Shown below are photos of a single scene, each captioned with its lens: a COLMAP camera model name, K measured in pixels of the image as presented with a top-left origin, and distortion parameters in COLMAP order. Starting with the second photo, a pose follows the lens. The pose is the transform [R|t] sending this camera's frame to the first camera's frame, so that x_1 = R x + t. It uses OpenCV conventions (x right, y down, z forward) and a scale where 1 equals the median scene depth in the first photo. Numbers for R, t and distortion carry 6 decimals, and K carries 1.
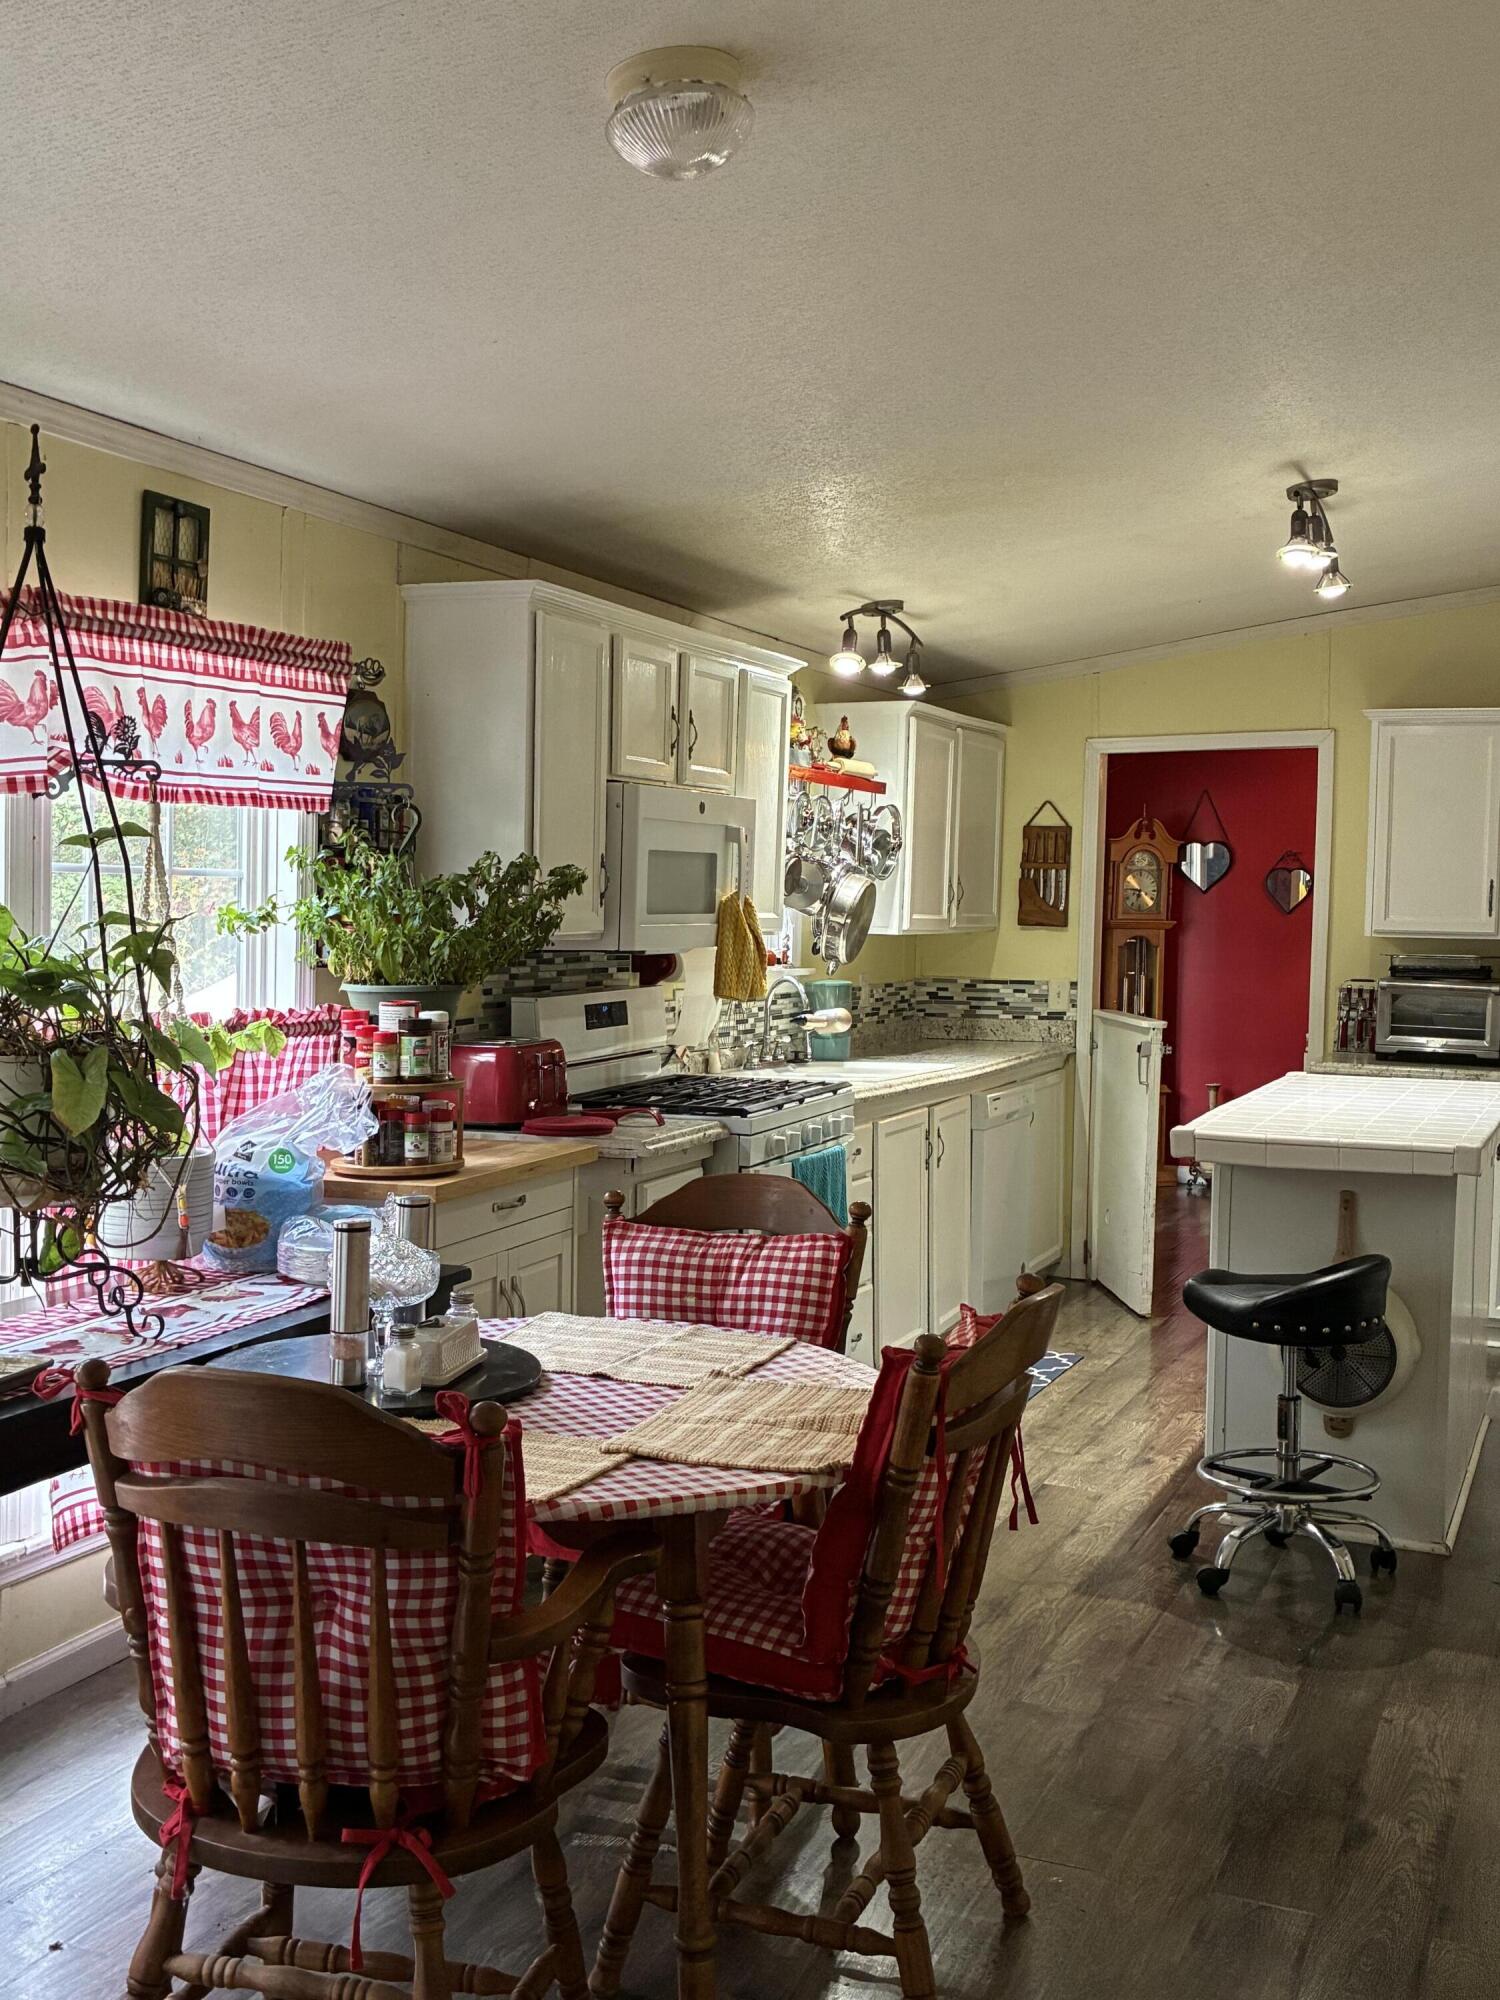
lens RADIAL K [[2141.2, 0, 756.1], [0, 2141.2, 1000.0], [0, 0, 1]] dist [0.093339, -0.278546]
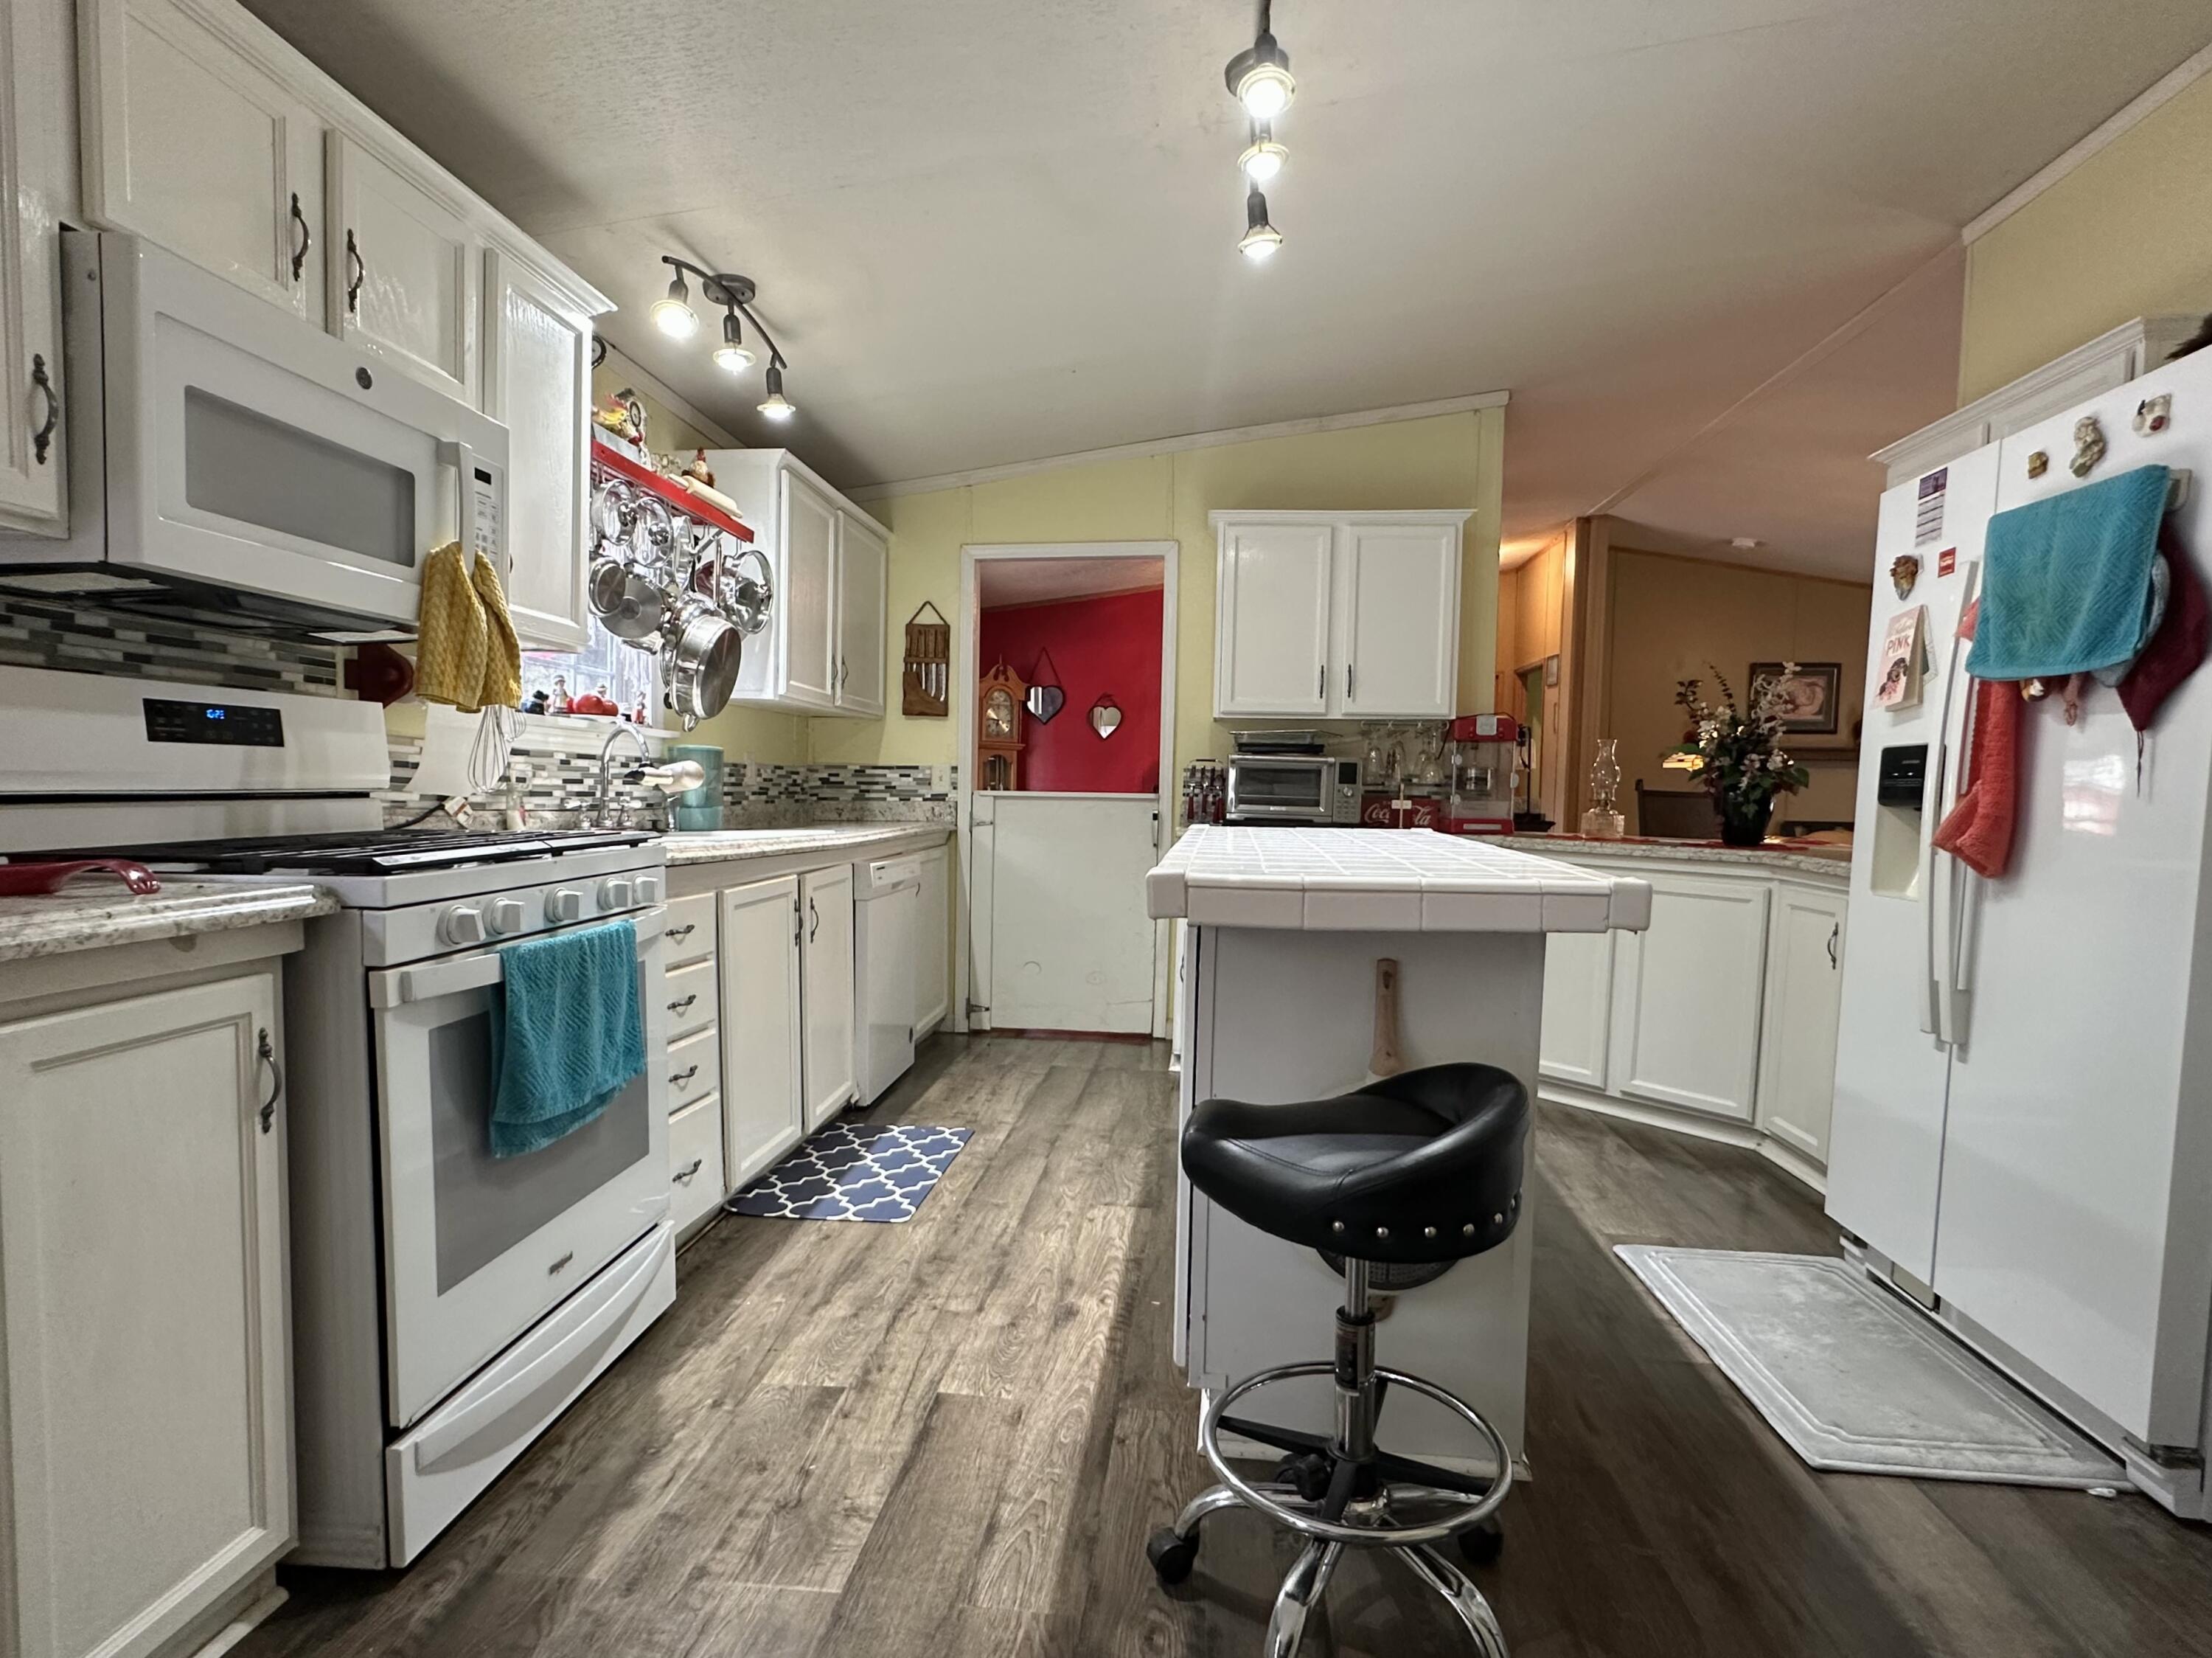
lens RADIAL K [[1126.2, 0, 1132.2], [0, 1126.2, 840.3], [0, 0, 1]] dist [0.002488, 0.000459]
pose [[0.950784, -0.014533, 0.309515, 0.096736], [0.014660, 0.999891, 0.001916, 0.053012], [-0.309509, 0.002716, 0.950893, 0.738098]]
